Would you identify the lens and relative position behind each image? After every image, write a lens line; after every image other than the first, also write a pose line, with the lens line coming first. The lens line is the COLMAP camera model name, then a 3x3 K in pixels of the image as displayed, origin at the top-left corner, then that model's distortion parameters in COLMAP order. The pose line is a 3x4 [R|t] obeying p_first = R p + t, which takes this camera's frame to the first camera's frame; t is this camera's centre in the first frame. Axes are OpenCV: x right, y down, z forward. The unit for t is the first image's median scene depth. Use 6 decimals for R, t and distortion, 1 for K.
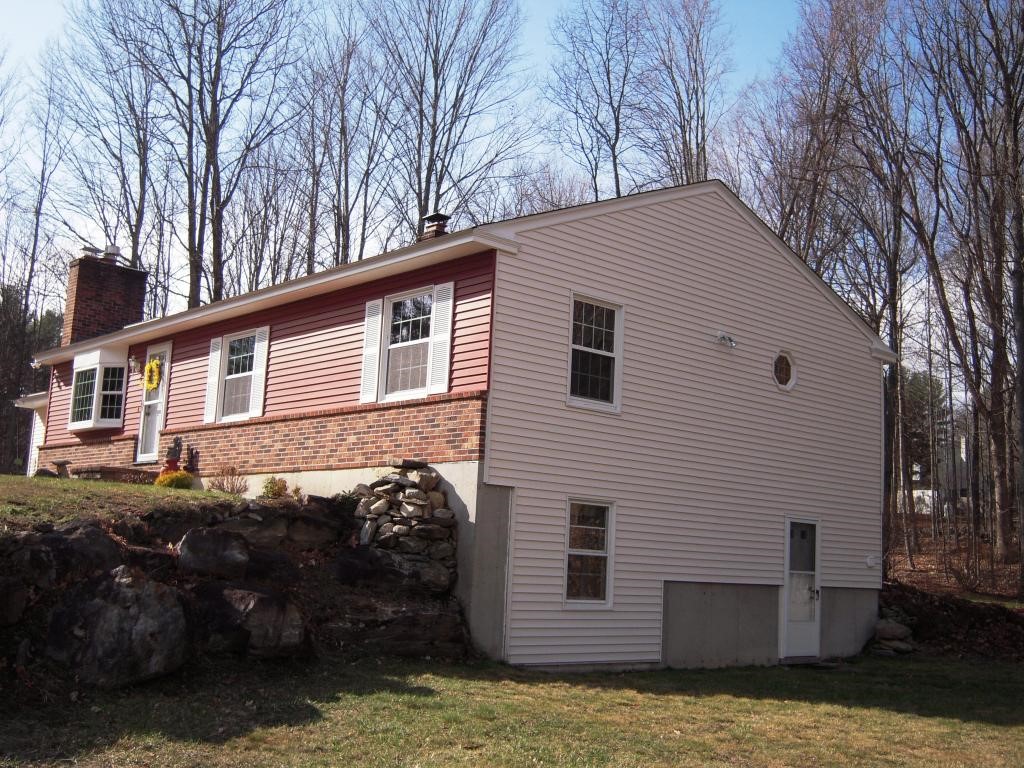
lens RADIAL K [[1214.5, 0, 511.9], [0, 1214.5, 384.1], [0, 0, 1]] dist [-0.115416, 0.000000]
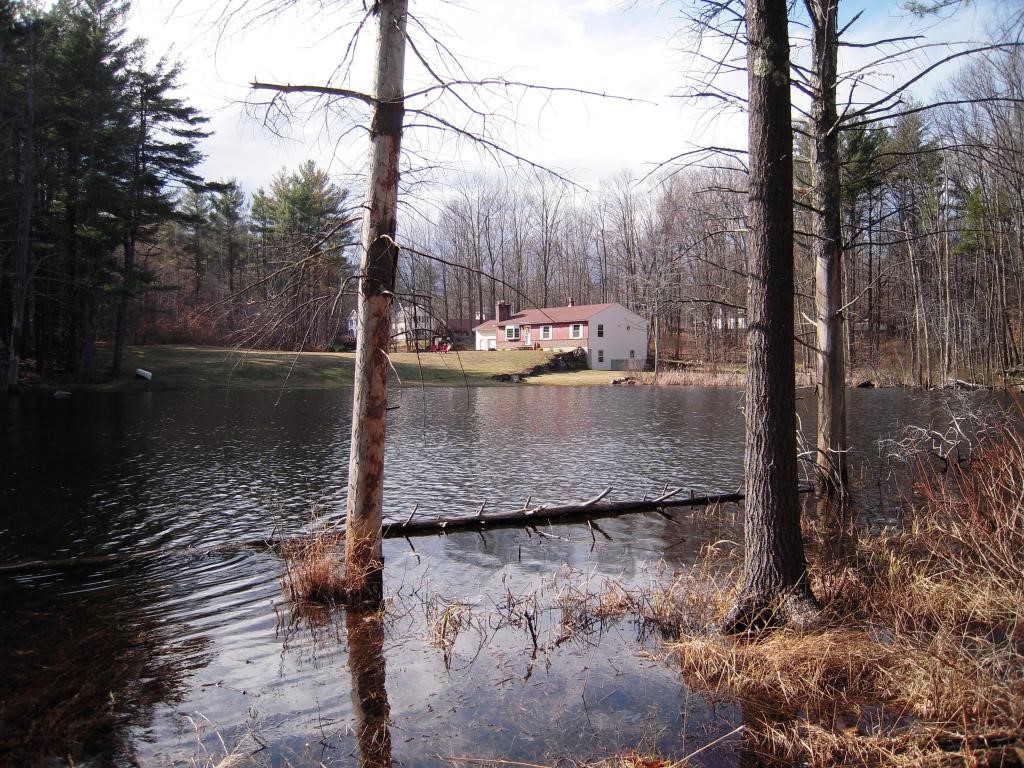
lens RADIAL K [[813.0, 0, 512.2], [0, 813.0, 382.4], [0, 0, 1]] dist [-0.002399, -0.000101]
pose [[0.998304, -0.050419, -0.029119, -0.344137], [0.054801, 0.982611, 0.177405, -0.622204], [0.019668, -0.178700, 0.983707, -3.970614]]
